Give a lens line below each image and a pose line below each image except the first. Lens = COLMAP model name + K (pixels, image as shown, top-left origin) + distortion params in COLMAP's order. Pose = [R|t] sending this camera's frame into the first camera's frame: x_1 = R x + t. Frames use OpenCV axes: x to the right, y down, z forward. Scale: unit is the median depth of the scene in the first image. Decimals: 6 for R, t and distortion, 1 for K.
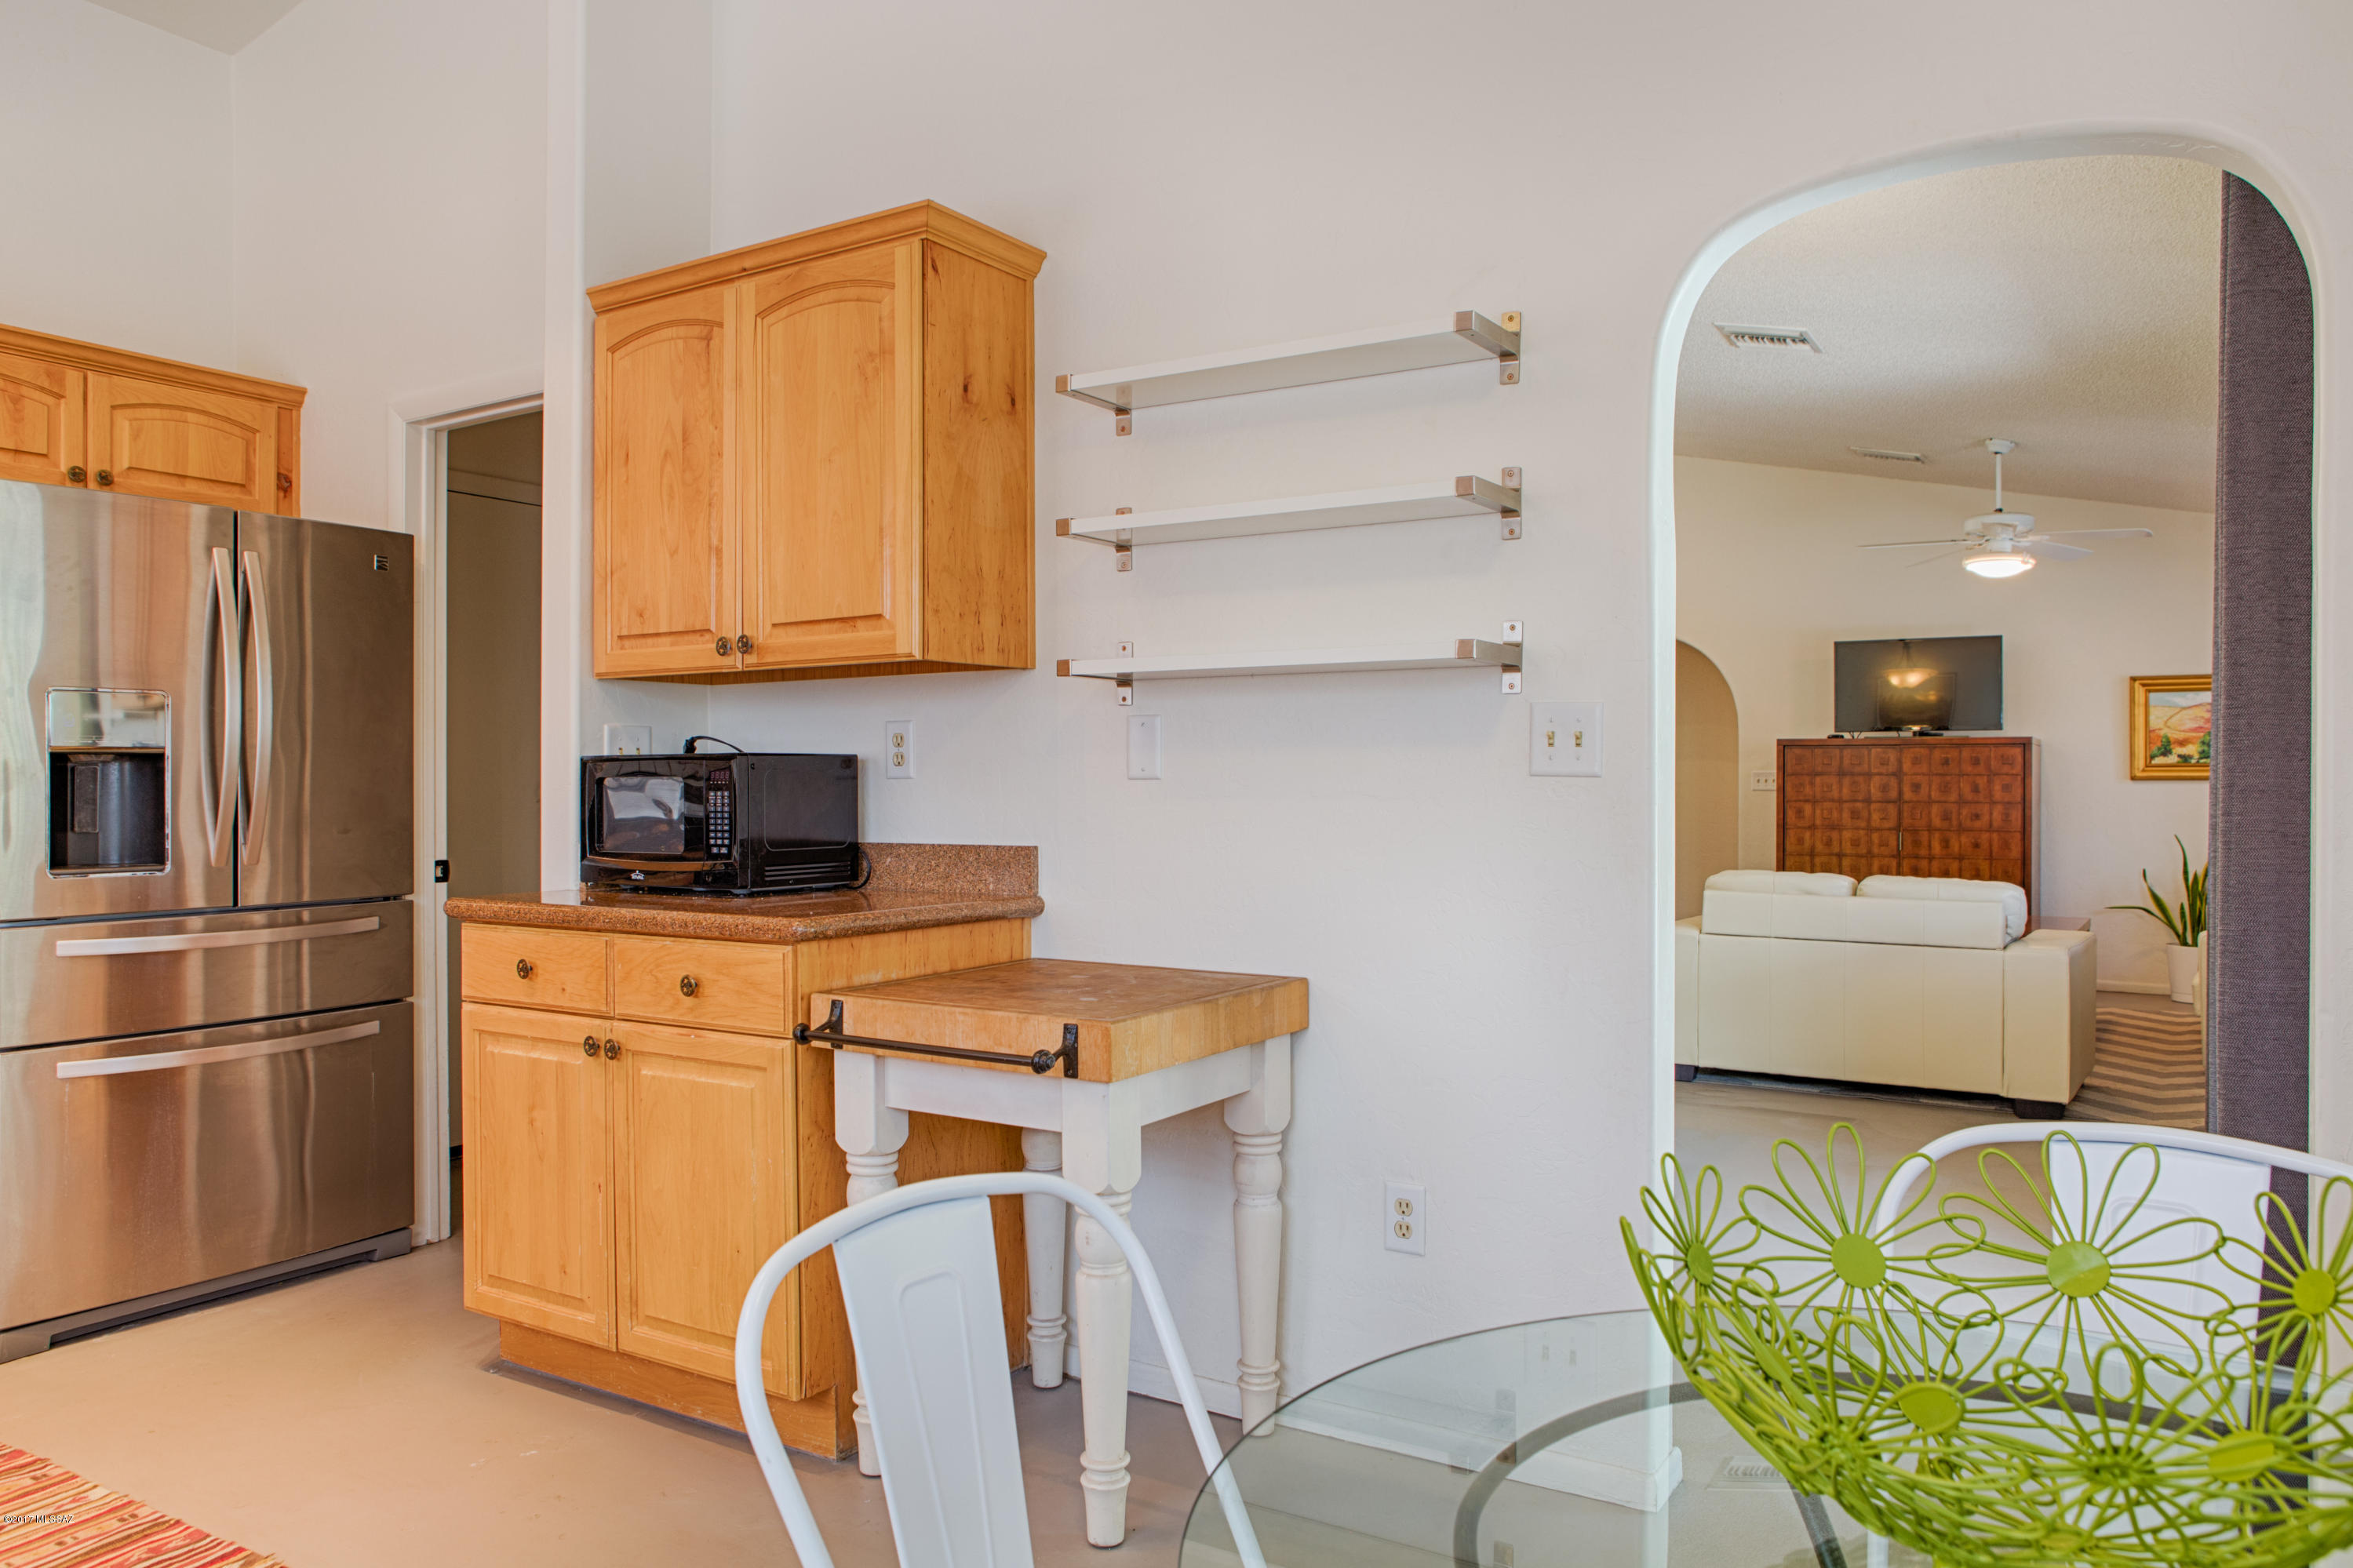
lens RADIAL K [[1615.0, 0, 1192.1], [0, 1615.0, 789.3], [0, 0, 1]] dist [-0.050740, 0.034943]
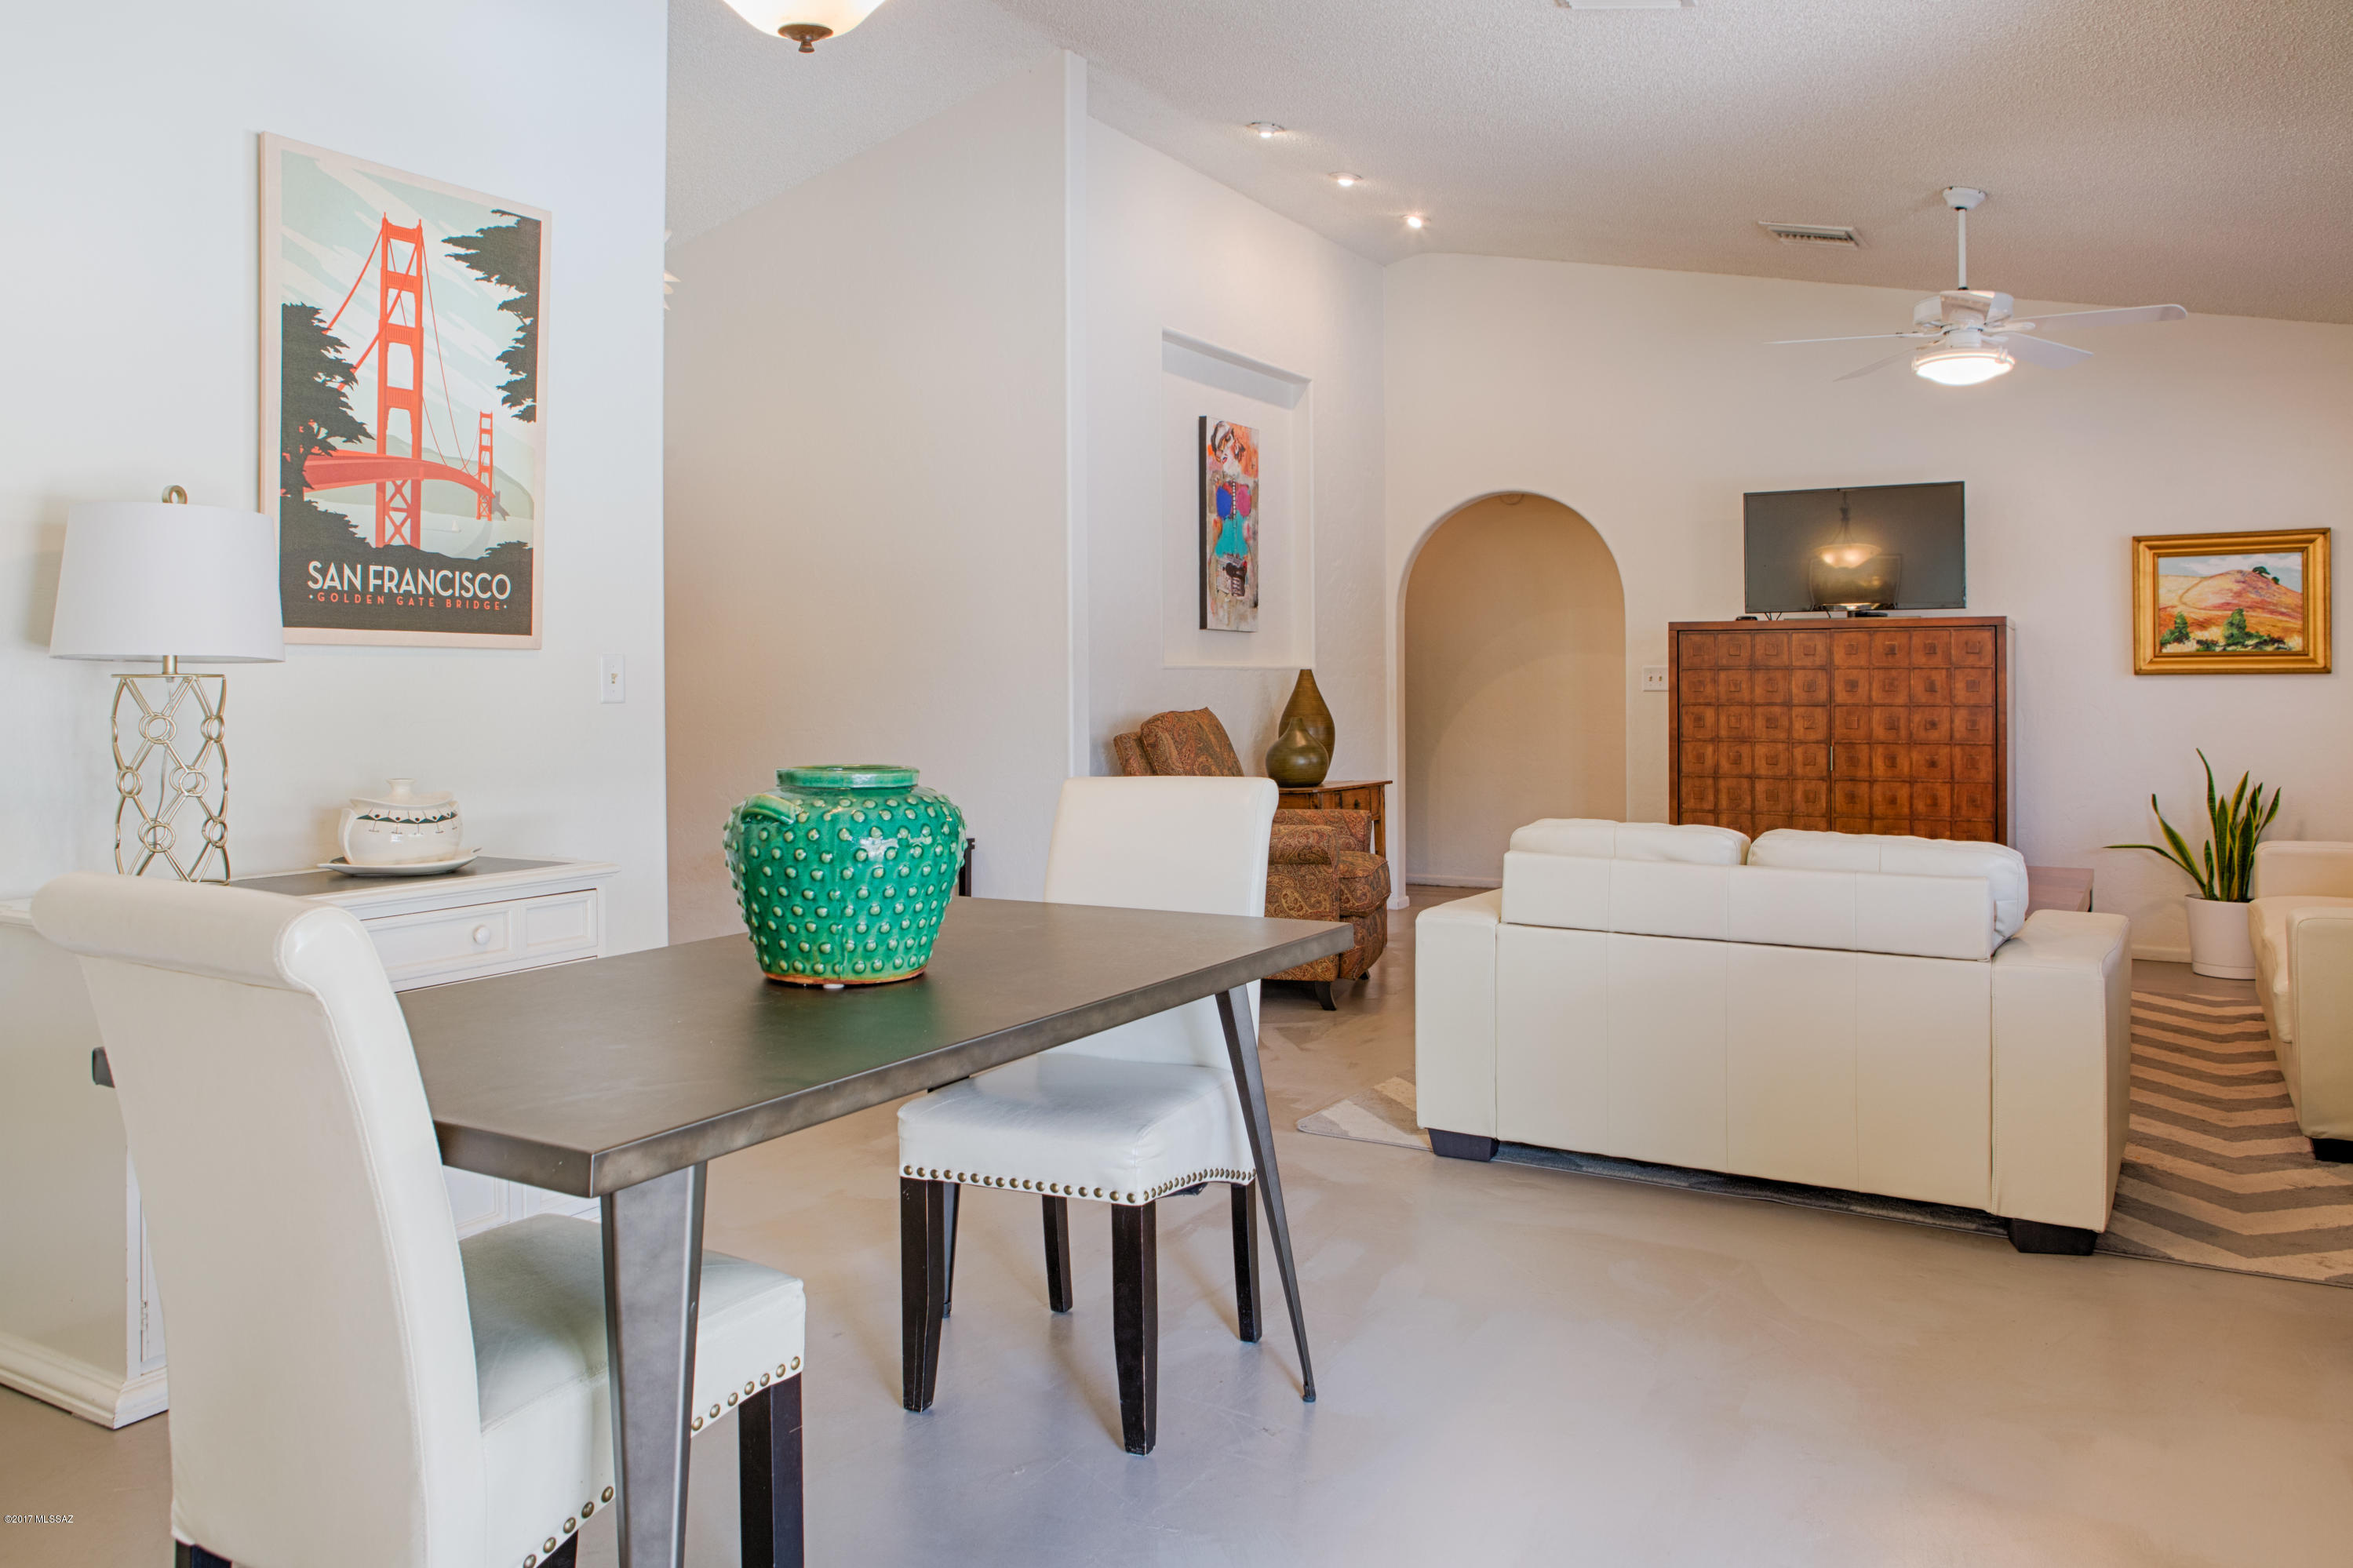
lens RADIAL K [[1696.4, 0, 1177.8], [0, 1696.4, 671.8], [0, 0, 1]] dist [-0.032589, 0.007467]
pose [[0.999199, -0.003768, 0.039837, 0.108941], [0.004226, 0.999926, -0.011404, -0.000015], [-0.039791, 0.011563, 0.999141, 0.230449]]
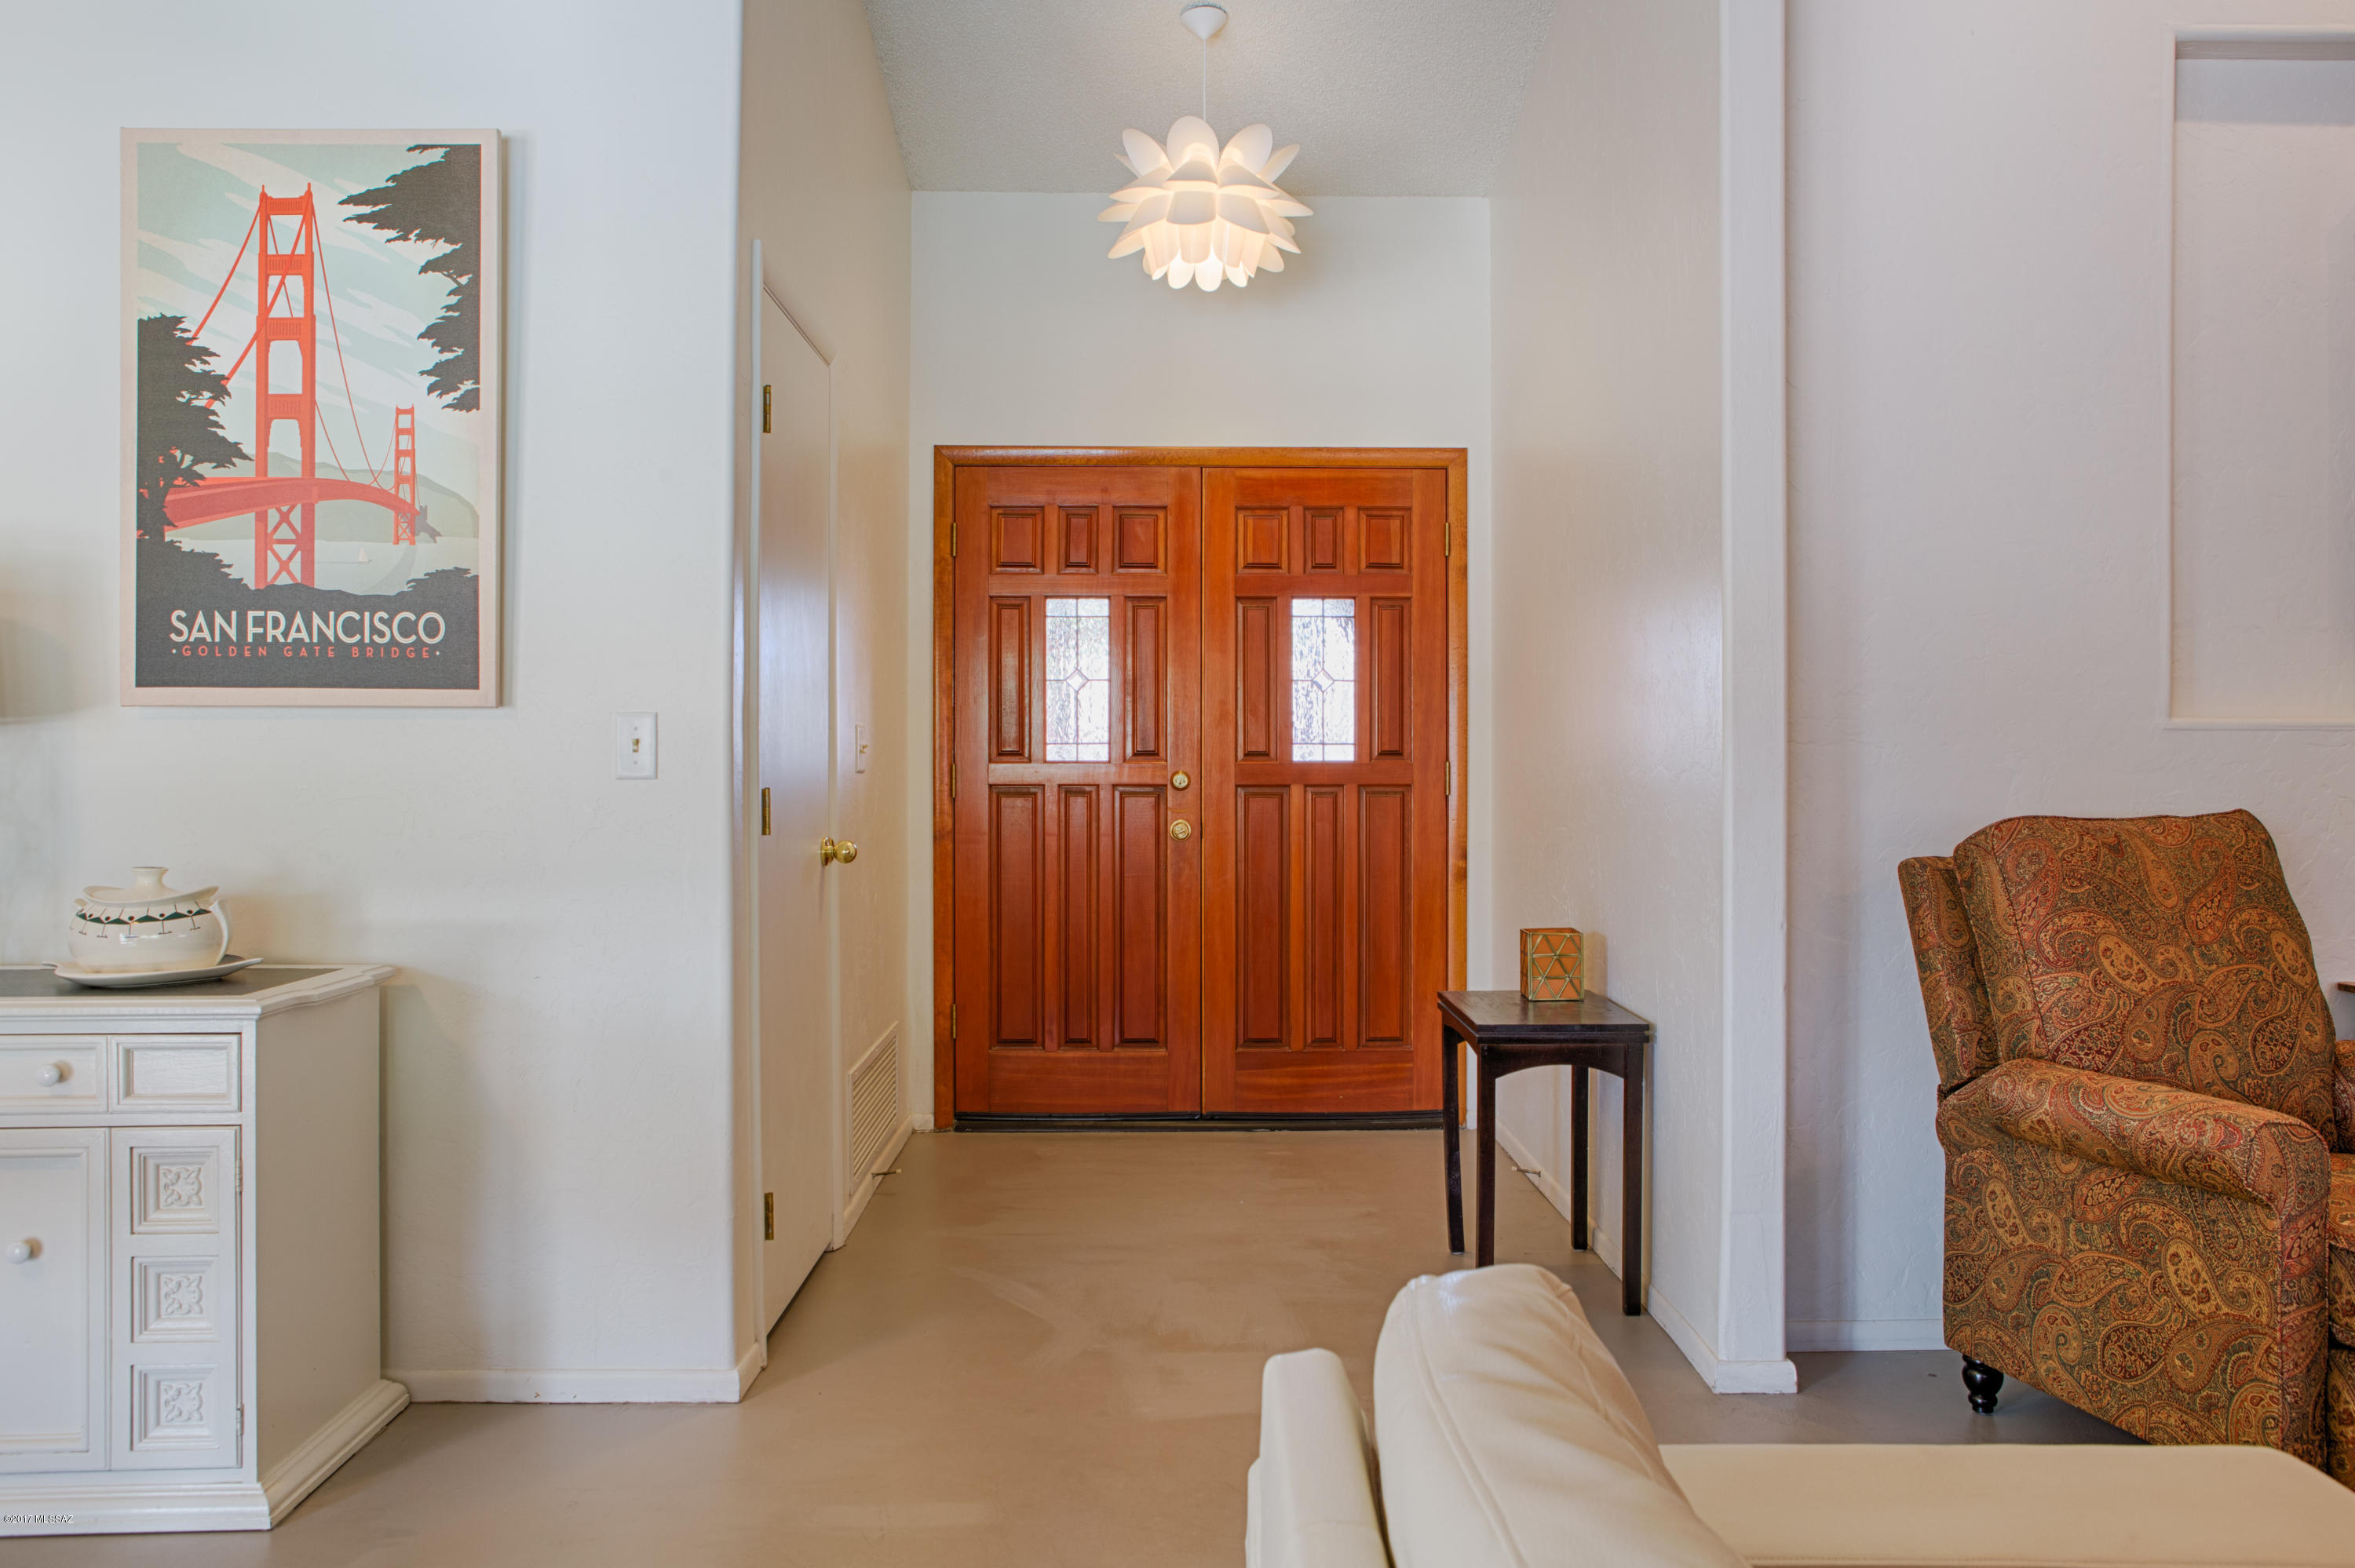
lens RADIAL K [[1689.3, 0, 1180.3], [0, 1689.3, 747.7], [0, 0, 1]] dist [-0.055992, 0.051276]
pose [[0.566763, 0.003485, -0.823873, 0.315484], [-0.004424, 0.999990, 0.001187, -0.004649], [0.823869, 0.002972, 0.566773, 0.606113]]
